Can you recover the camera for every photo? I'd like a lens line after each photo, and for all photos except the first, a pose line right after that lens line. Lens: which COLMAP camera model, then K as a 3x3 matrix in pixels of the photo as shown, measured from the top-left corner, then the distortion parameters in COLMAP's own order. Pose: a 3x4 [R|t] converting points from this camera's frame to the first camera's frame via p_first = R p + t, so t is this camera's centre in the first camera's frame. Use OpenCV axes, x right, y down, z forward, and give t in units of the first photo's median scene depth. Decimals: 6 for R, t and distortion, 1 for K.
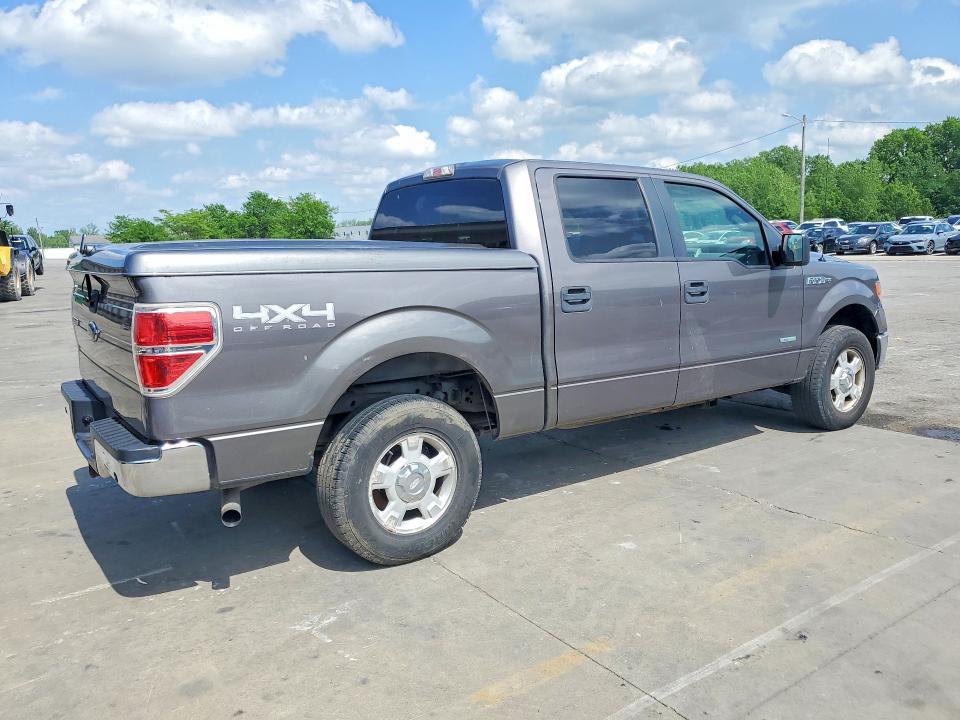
lens RADIAL K [[787.2, 0, 480.0], [0, 787.2, 360.0], [0, 0, 1]] dist [-0.008115, 0.003701]
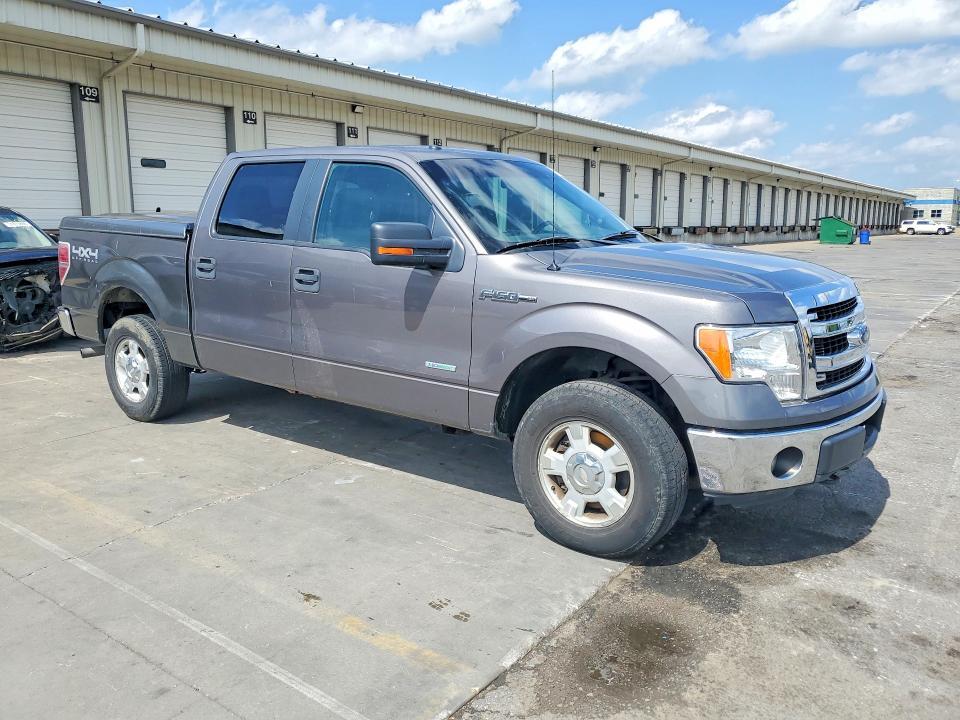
lens RADIAL K [[787.2, 0, 480.0], [0, 787.2, 360.0], [0, 0, 1]] dist [-0.008115, 0.003701]
pose [[0.285361, 0.198474, -0.937645, 1.278805], [-0.162417, 0.974187, 0.156779, -0.179768], [0.944558, 0.107550, 0.310230, 0.942922]]
